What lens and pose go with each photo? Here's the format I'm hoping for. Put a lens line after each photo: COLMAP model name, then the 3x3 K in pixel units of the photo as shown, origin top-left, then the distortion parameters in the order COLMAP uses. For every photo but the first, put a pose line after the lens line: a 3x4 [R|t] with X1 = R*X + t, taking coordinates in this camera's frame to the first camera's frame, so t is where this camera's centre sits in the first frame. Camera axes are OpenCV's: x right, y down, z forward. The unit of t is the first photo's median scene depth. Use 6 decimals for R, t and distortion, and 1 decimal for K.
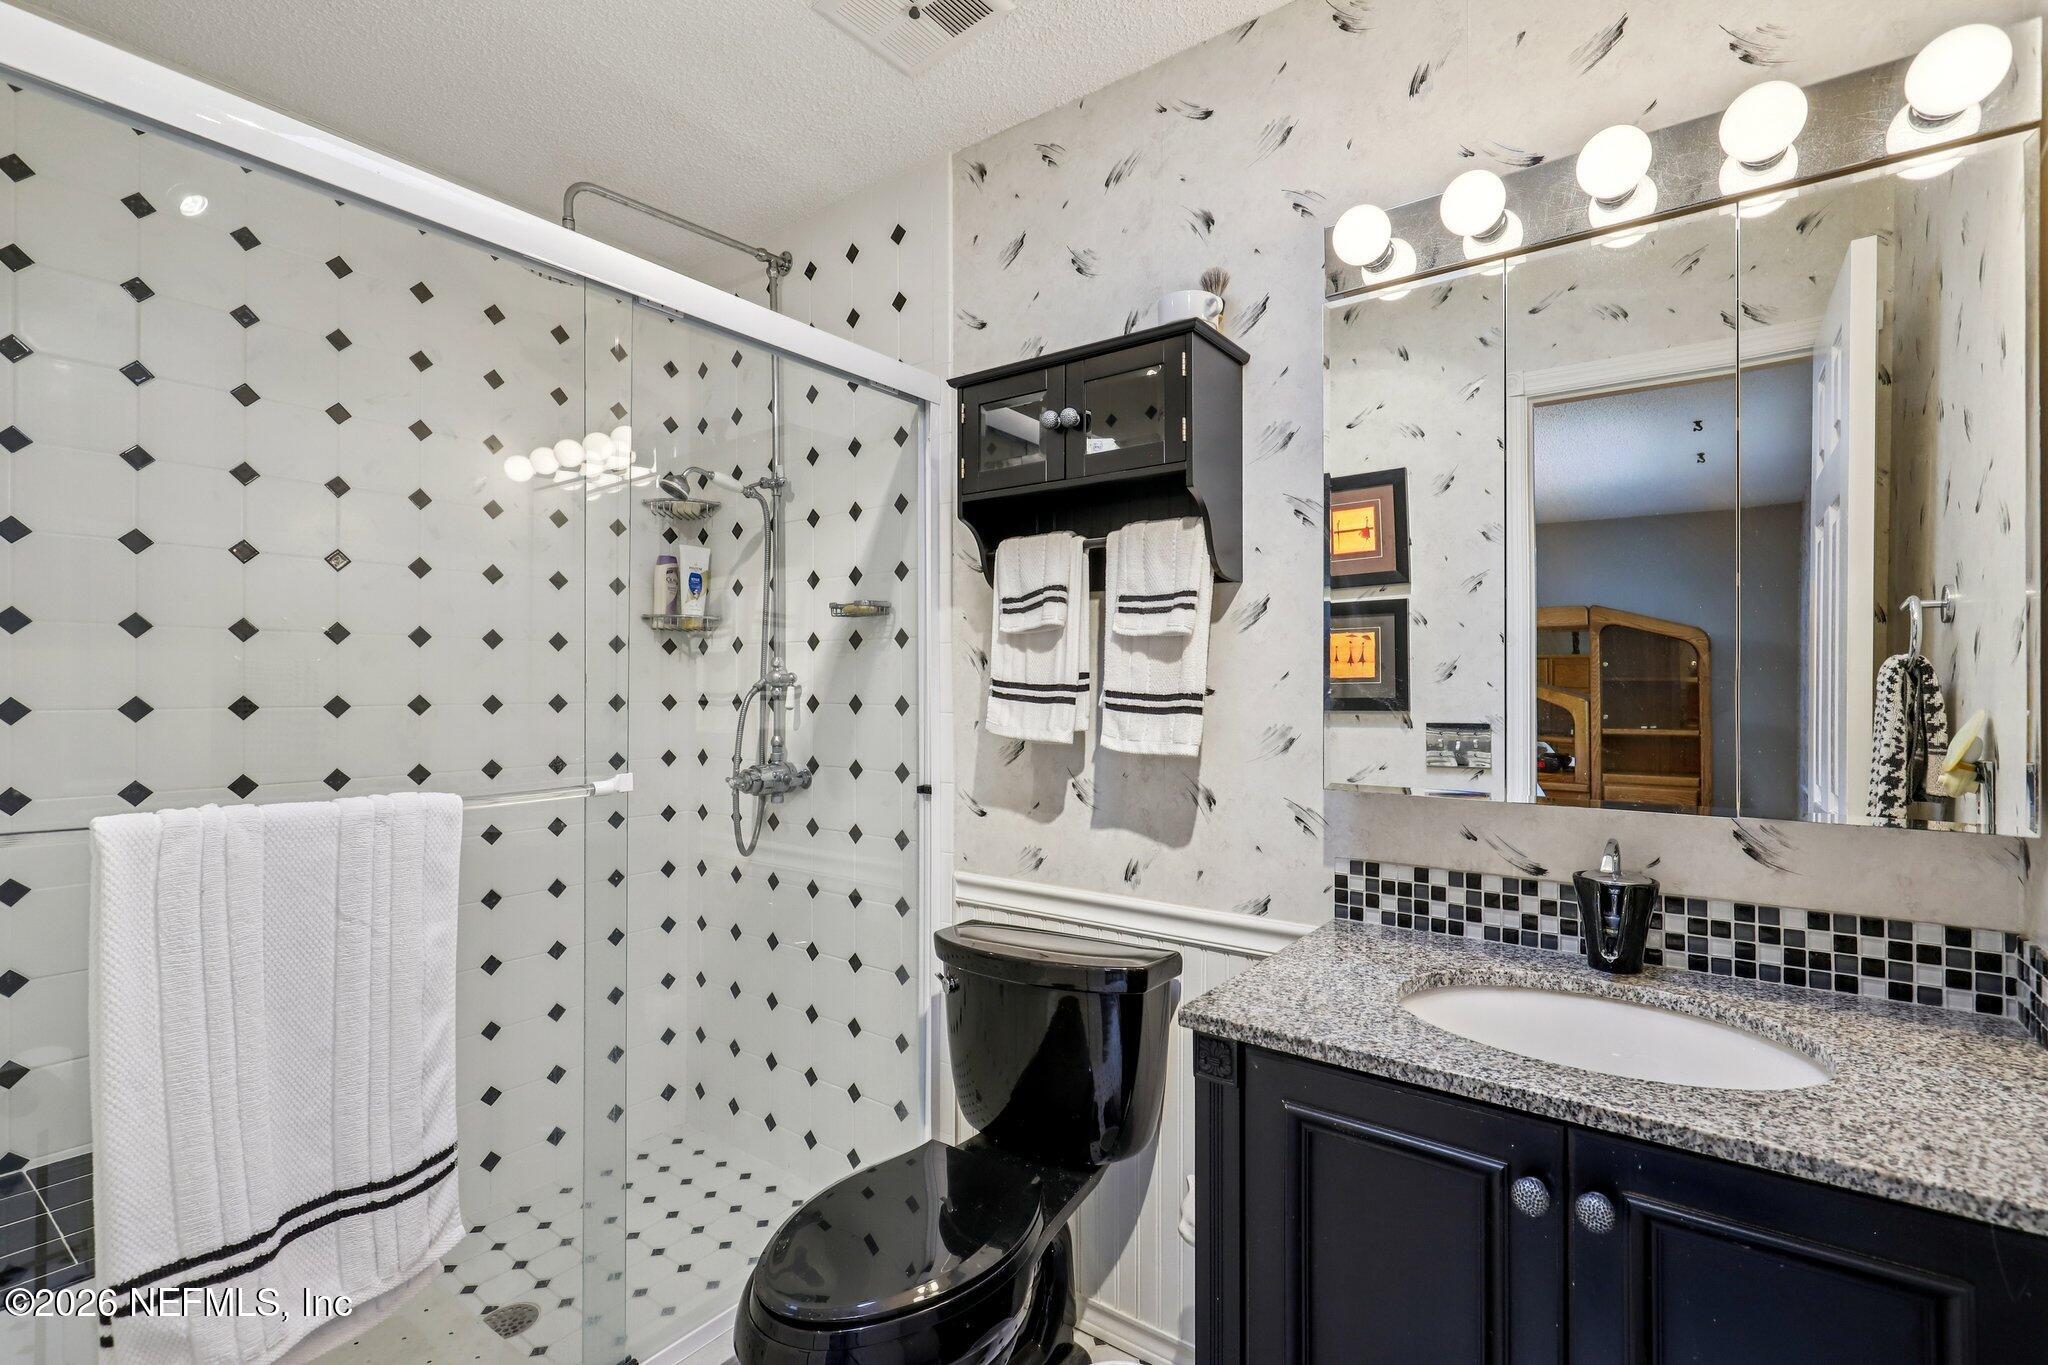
lens RADIAL K [[937.5, 0, 1040.8], [0, 937.5, 680.1], [0, 0, 1]] dist [0.002496, -0.000025]
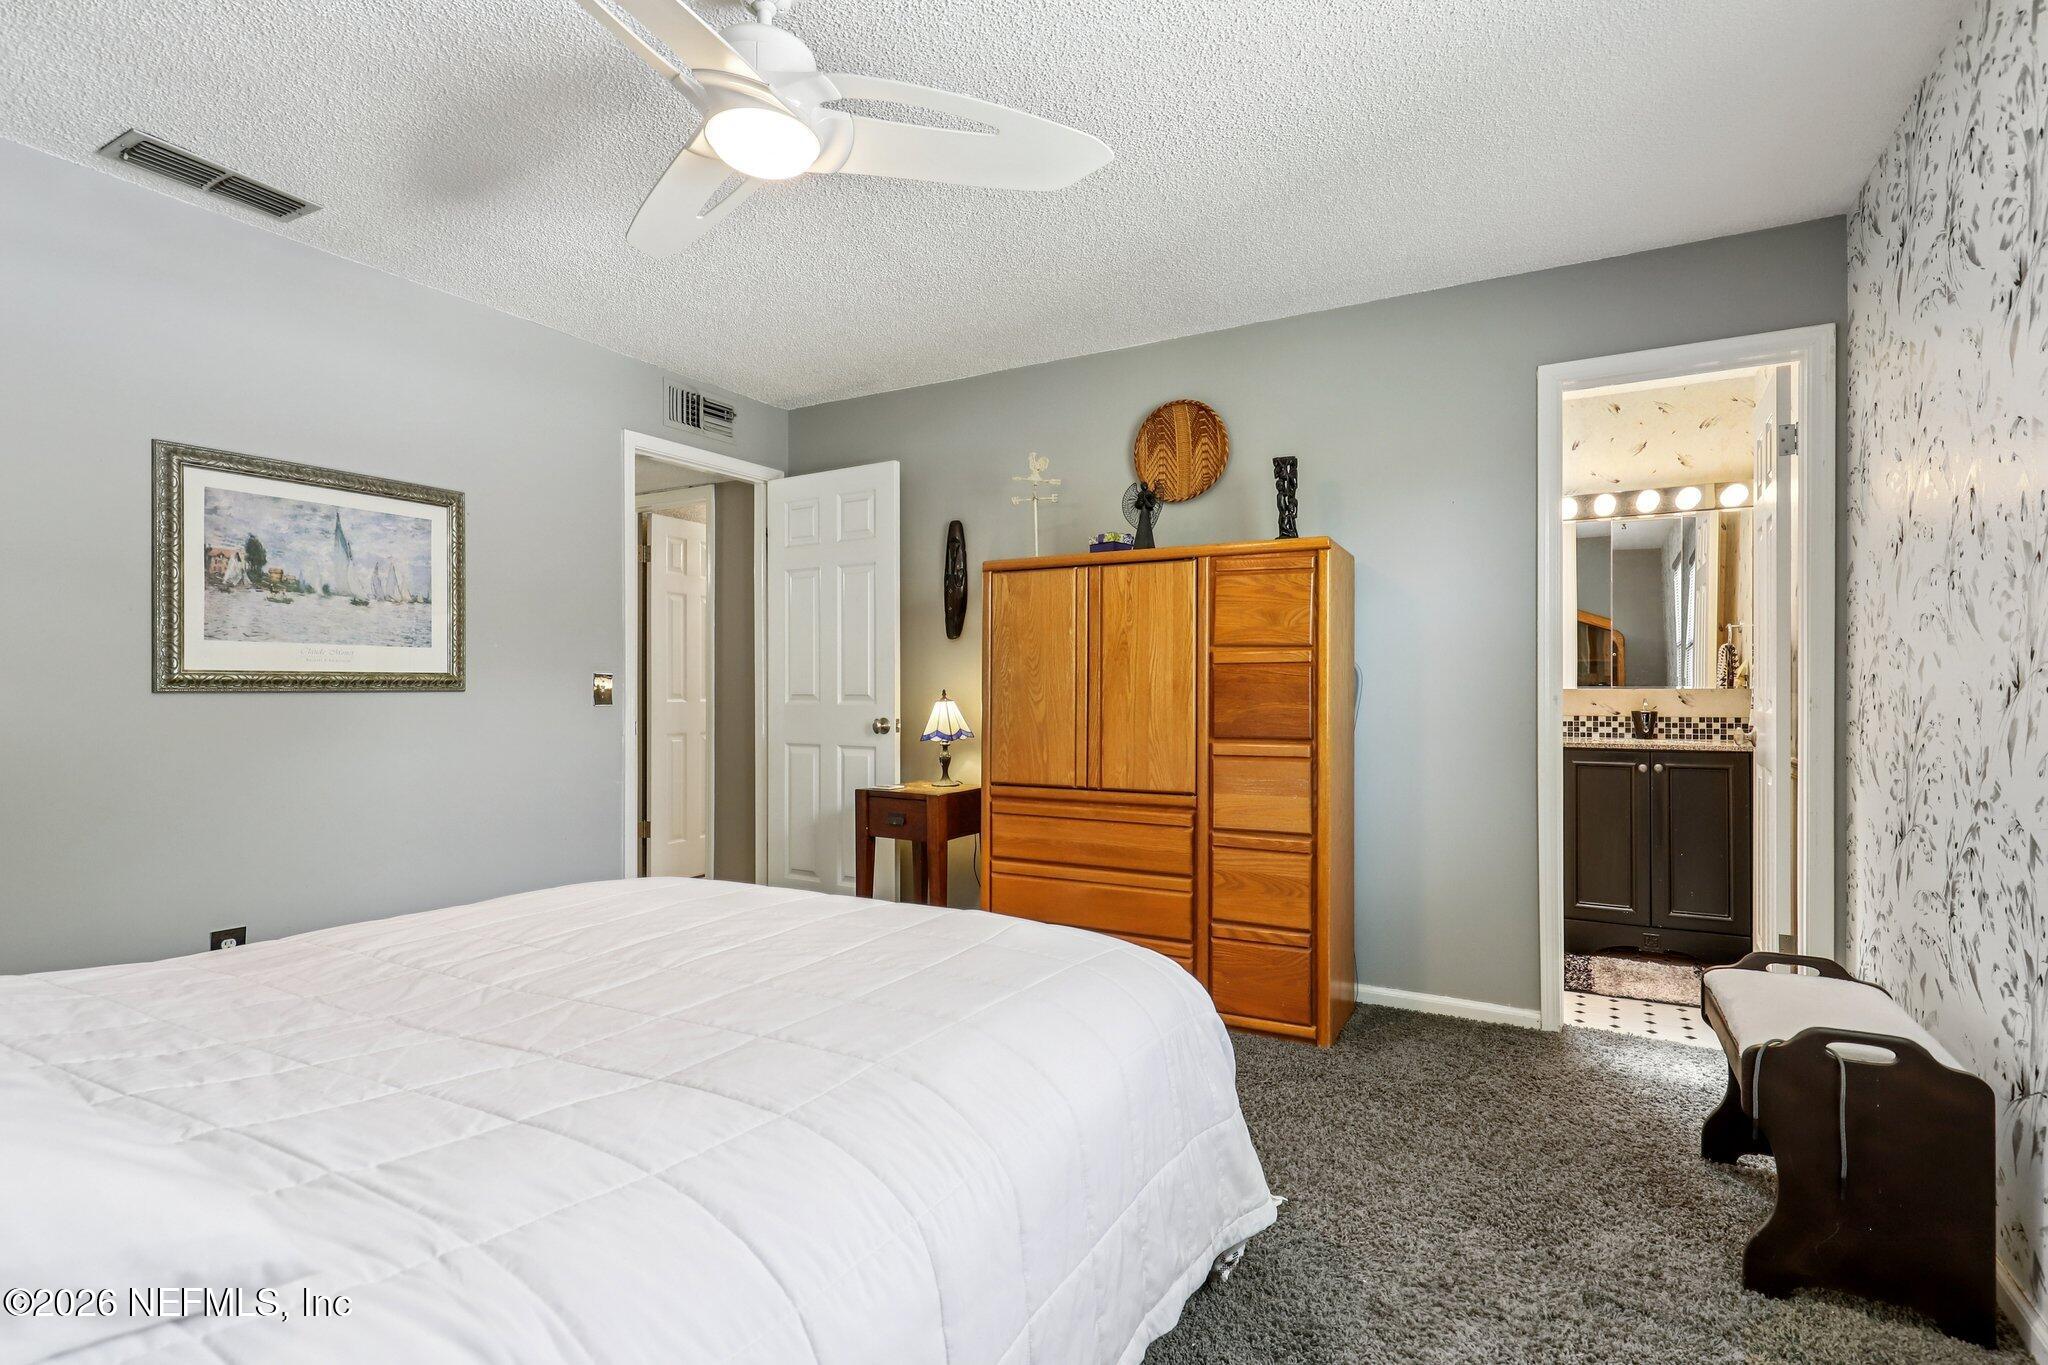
lens RADIAL K [[999.3, 0, 1022.1], [0, 999.3, 685.8], [0, 0, 1]] dist [-0.003406, 0.001102]
pose [[0.993600, -0.002841, 0.112916, -1.922743], [0.002653, 0.999995, 0.001818, 0.110871], [-0.112921, -0.001506, 0.993603, -2.195451]]
